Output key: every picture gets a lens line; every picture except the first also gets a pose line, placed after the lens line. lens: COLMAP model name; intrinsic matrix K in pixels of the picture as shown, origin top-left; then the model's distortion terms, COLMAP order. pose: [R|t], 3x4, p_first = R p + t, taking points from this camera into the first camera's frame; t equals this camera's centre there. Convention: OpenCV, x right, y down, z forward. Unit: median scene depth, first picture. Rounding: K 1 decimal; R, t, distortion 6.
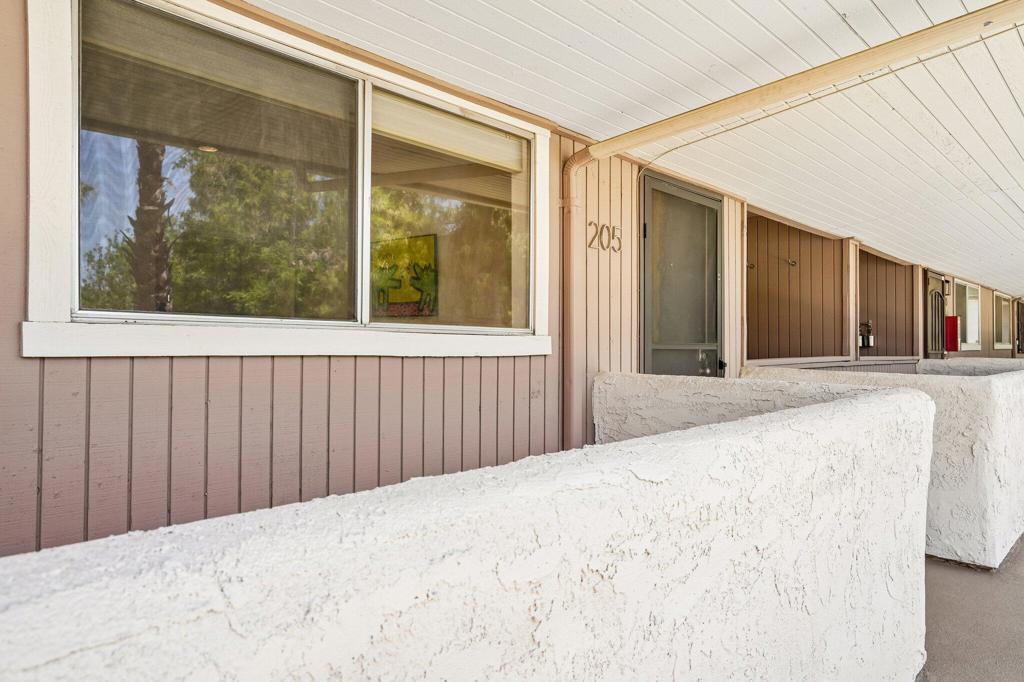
lens RADIAL K [[699.9, 0, 511.5], [0, 699.9, 340.0], [0, 0, 1]] dist [0.032278, 0.000014]
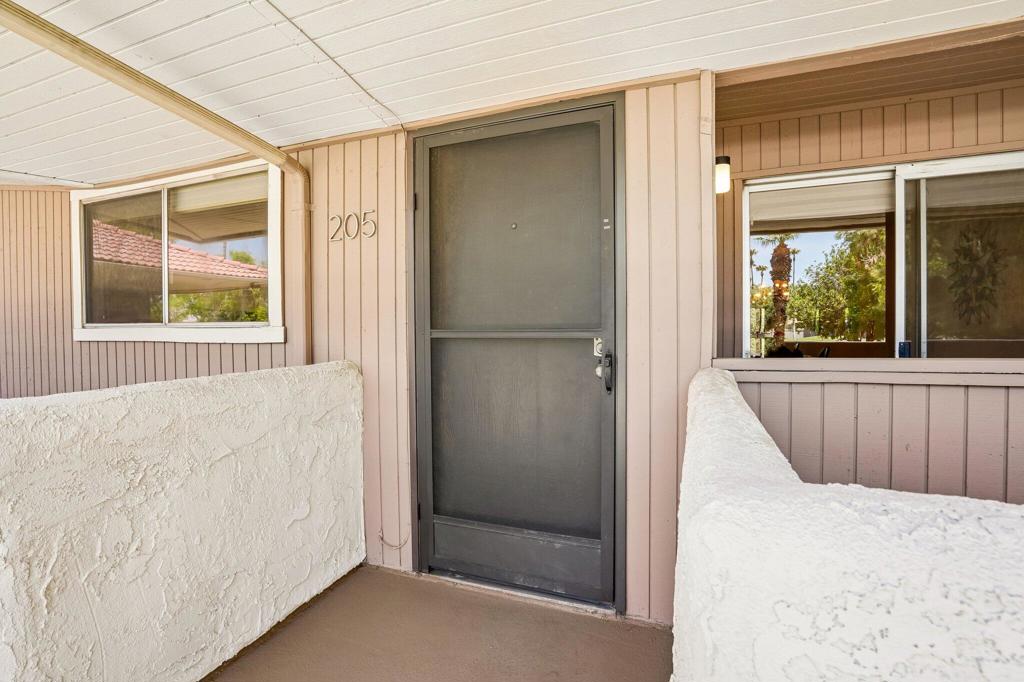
lens RADIAL K [[485.6, 0, 511.4], [0, 485.6, 345.6], [0, 0, 1]] dist [-0.024800, 0.008079]
pose [[0.336386, 0.003399, -0.941718, 0.855398], [0.004411, 0.999977, 0.005185, 0.020218], [0.941714, -0.005898, 0.336363, 0.980303]]
